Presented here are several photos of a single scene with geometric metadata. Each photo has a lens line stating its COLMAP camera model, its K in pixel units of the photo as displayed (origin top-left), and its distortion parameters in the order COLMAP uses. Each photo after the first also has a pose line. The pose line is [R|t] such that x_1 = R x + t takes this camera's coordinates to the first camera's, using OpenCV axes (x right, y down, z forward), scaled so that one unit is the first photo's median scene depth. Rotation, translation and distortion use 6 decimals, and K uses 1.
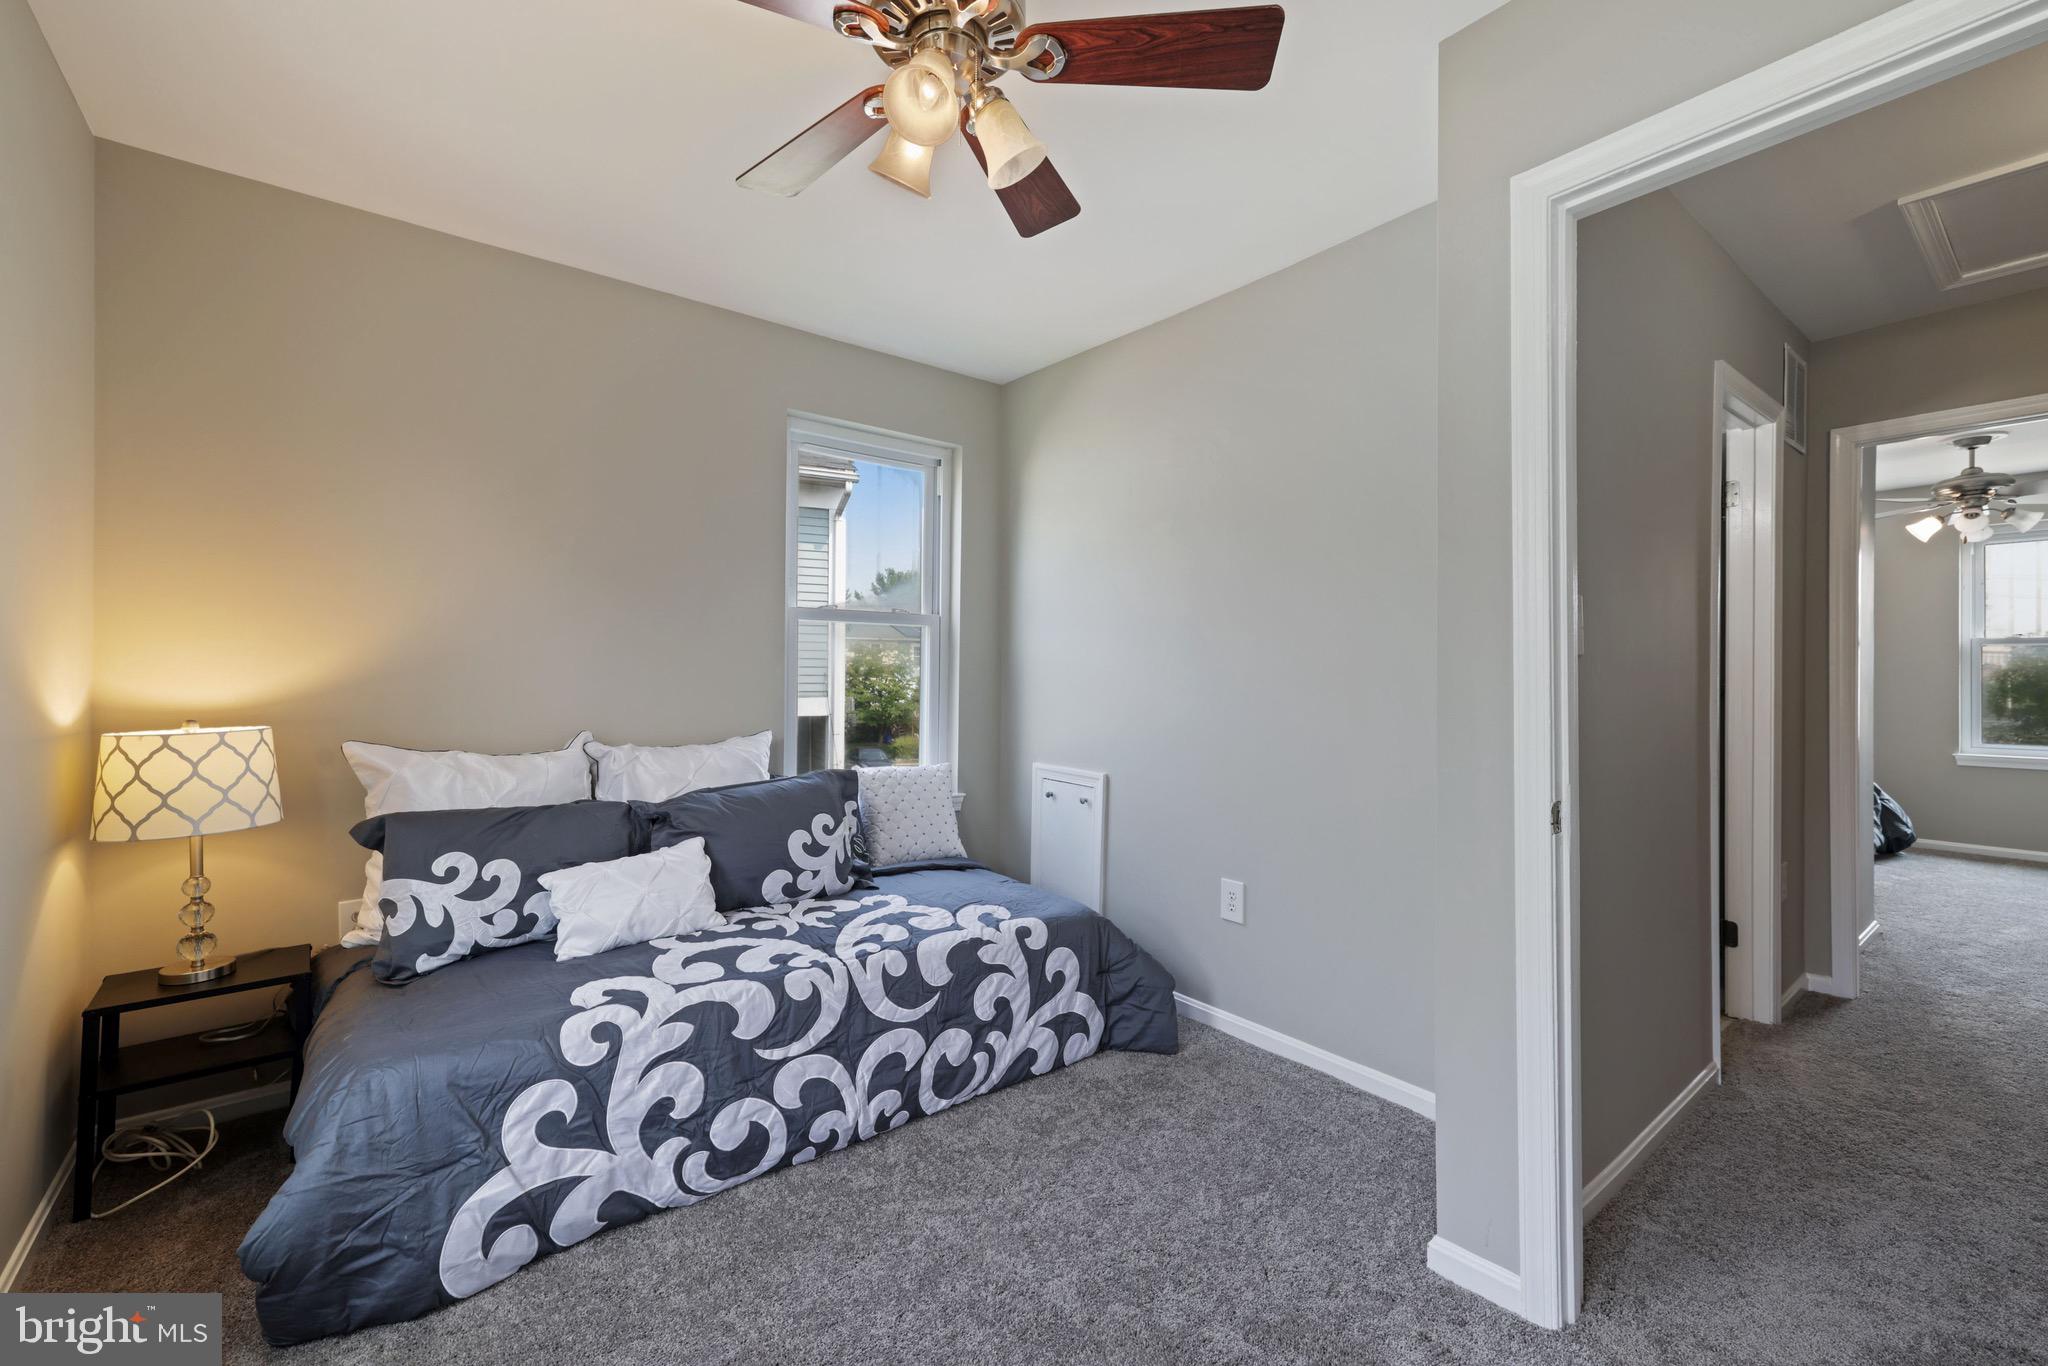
lens RADIAL K [[856.8, 0, 1011.4], [0, 856.8, 681.3], [0, 0, 1]] dist [-0.002882, -0.000222]
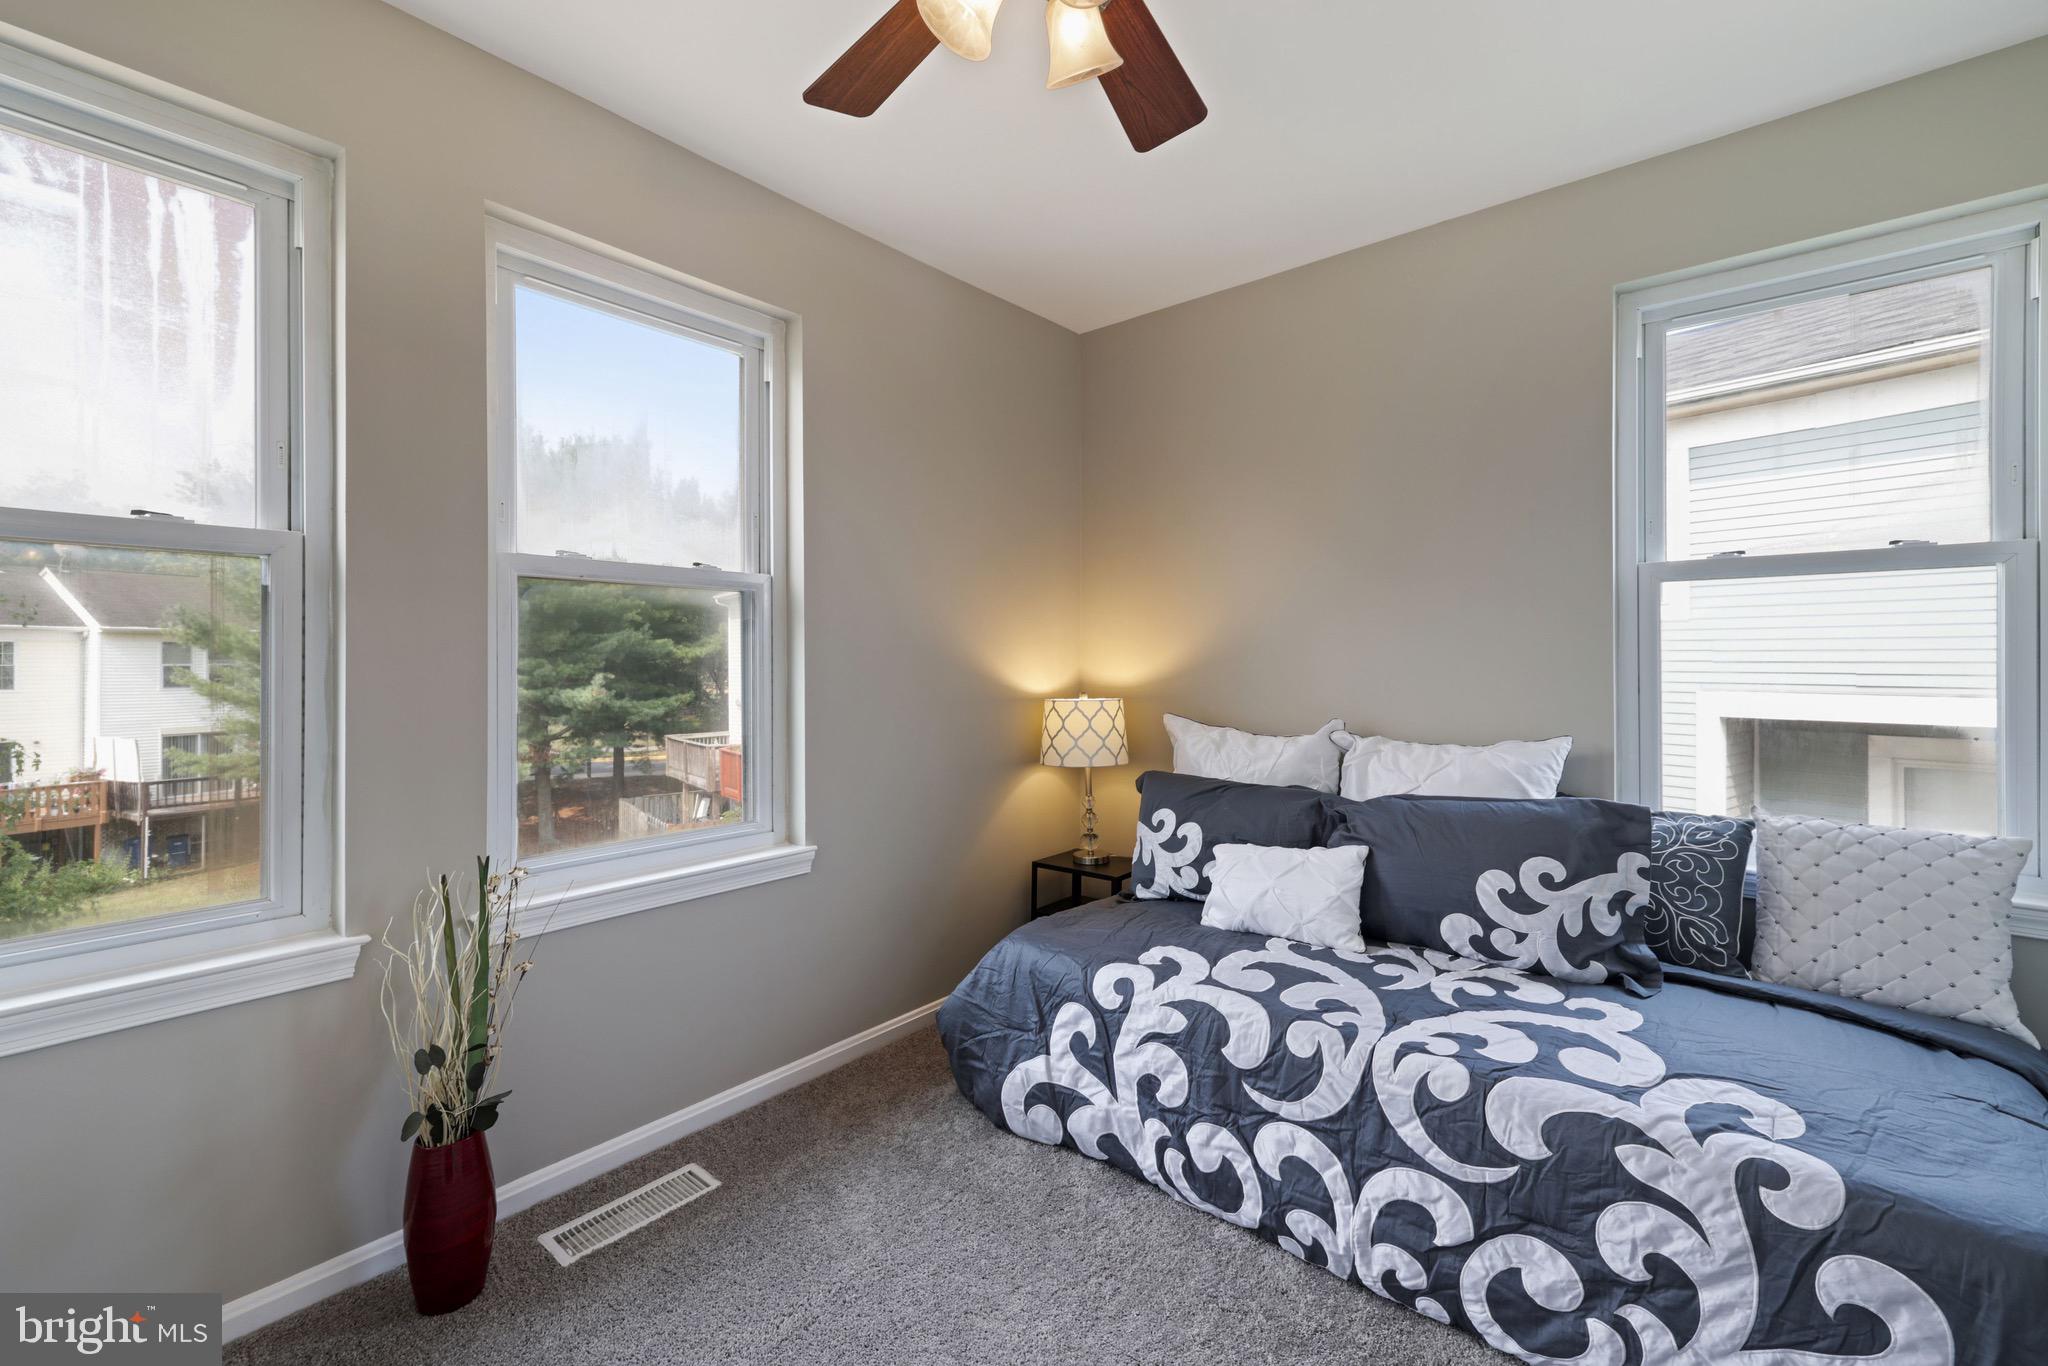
lens RADIAL K [[856.8, 0, 1024.0], [0, 856.8, 665.4], [0, 0, 1]] dist [-0.002882, -0.000222]
pose [[0.195433, 0.000691, -0.980717, 0.489417], [-0.006094, 0.999981, -0.000510, -0.000084], [0.980698, 0.006076, 0.195433, 0.560359]]
